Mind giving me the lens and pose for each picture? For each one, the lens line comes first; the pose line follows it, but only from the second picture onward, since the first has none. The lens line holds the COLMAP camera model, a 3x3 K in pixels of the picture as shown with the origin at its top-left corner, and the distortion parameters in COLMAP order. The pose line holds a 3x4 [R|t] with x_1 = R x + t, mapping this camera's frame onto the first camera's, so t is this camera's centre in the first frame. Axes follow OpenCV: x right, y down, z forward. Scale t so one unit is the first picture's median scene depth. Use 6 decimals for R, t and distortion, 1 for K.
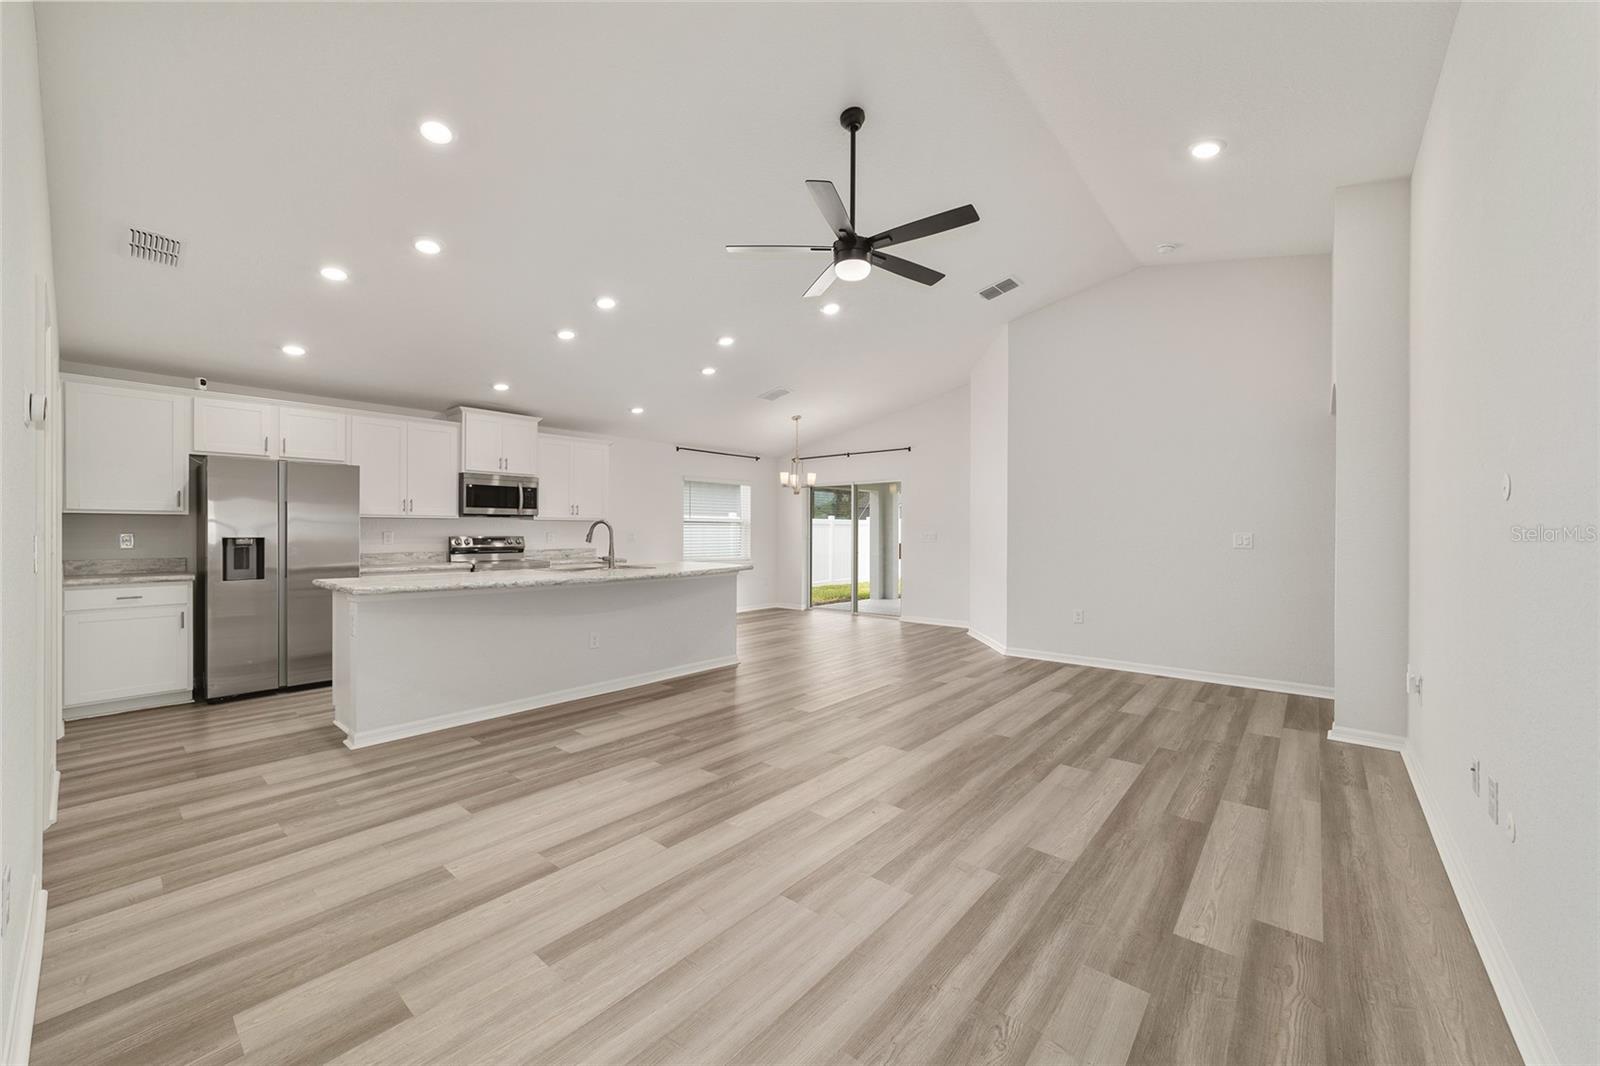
lens RADIAL K [[613.8, 0, 798.0], [0, 613.8, 531.1], [0, 0, 1]] dist [-0.017626, 0.007723]
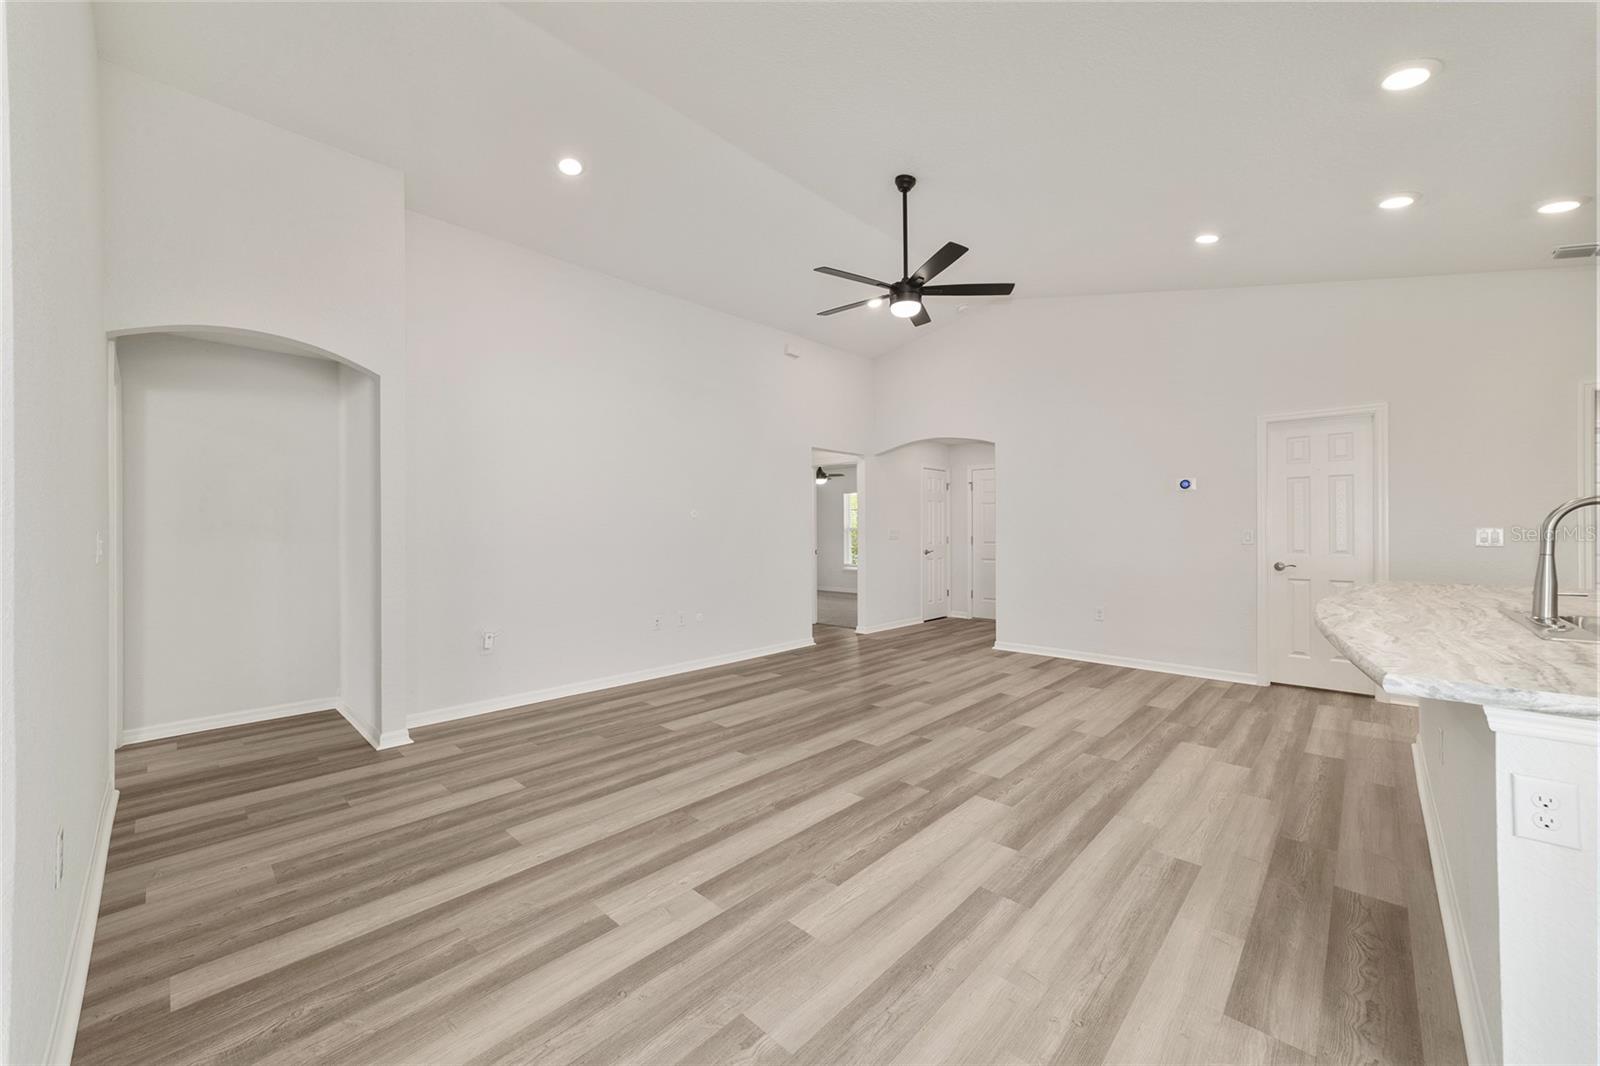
lens RADIAL K [[613.8, 0, 798.4], [0, 613.8, 529.1], [0, 0, 1]] dist [-0.017626, 0.007723]
pose [[-0.998603, 0.001007, 0.052836, 0.186832], [0.001107, 0.999998, 0.001875, 0.001385], [-0.052834, 0.001931, -0.998601, 1.746914]]
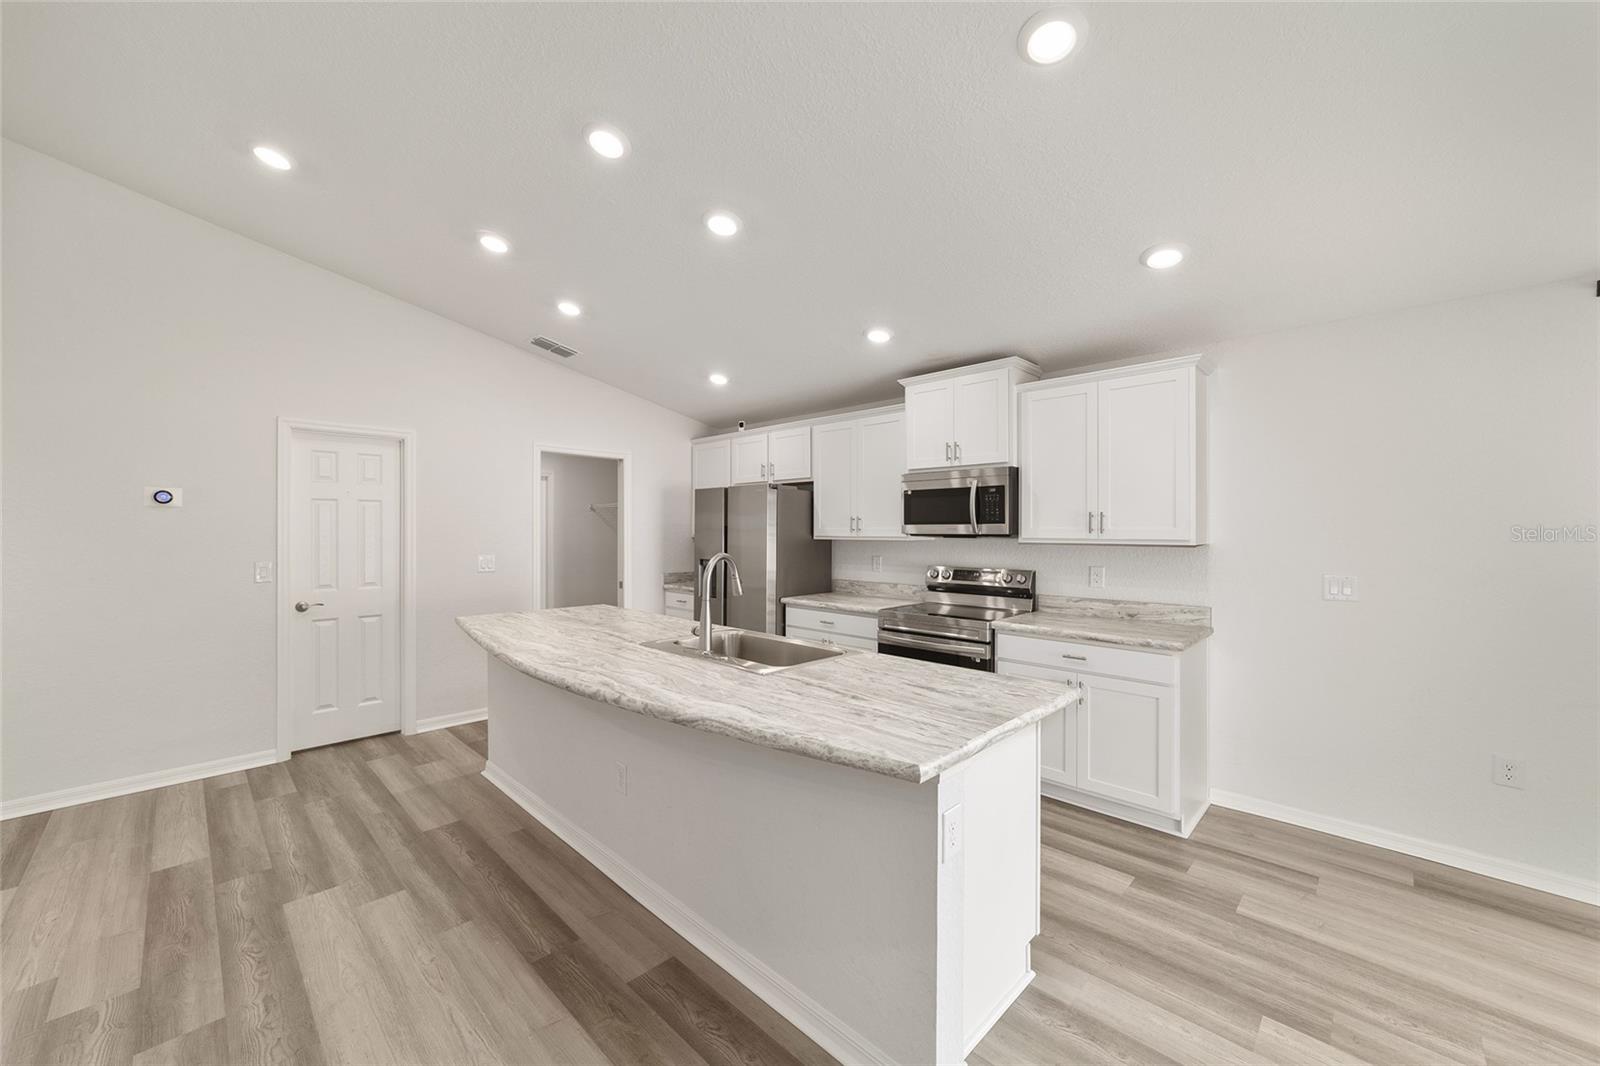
lens RADIAL K [[613.8, 0, 799.5], [0, 613.8, 530.2], [0, 0, 1]] dist [-0.017626, 0.007723]
pose [[-0.069614, -0.002684, -0.997570, 0.222012], [-0.004281, 0.999988, -0.002391, -0.044732], [0.997565, 0.004104, -0.069624, 1.370151]]
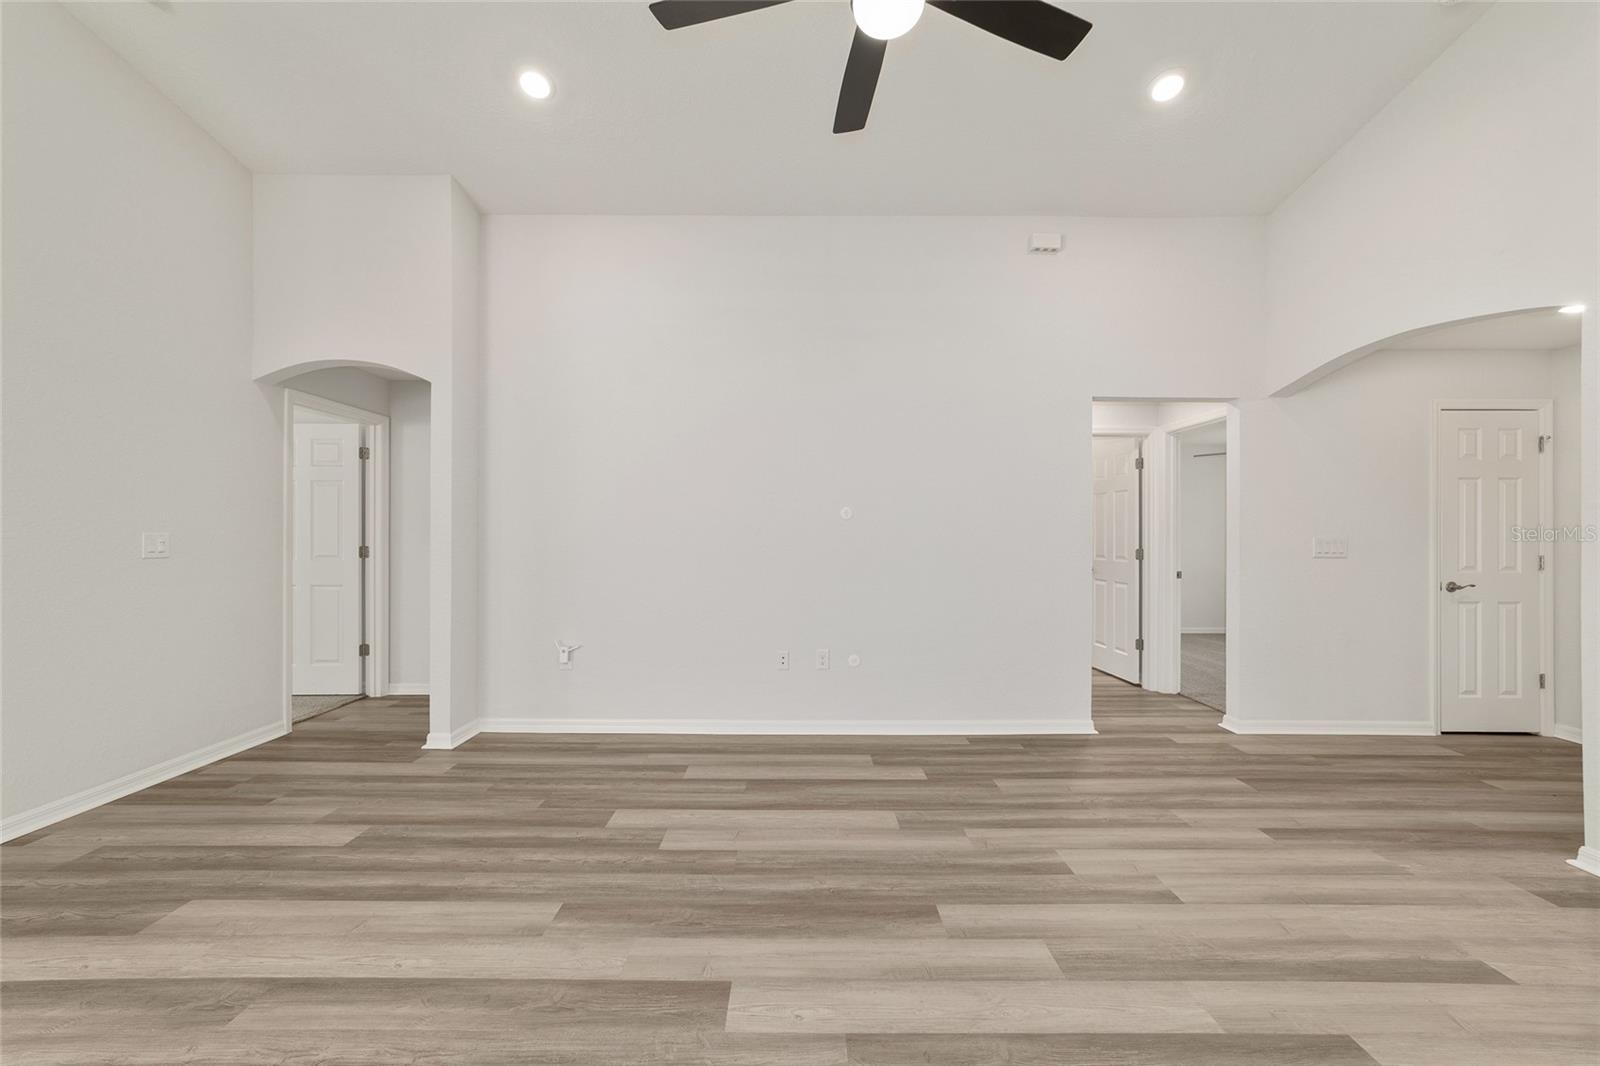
lens RADIAL K [[613.8, 0, 798.7], [0, 613.8, 536.2], [0, 0, 1]] dist [-0.017626, 0.007723]
pose [[-0.648251, -0.004393, 0.761414, -0.190691], [-0.003373, 0.999990, 0.002898, 0.002797], [-0.761419, -0.000690, -0.648259, 1.090196]]
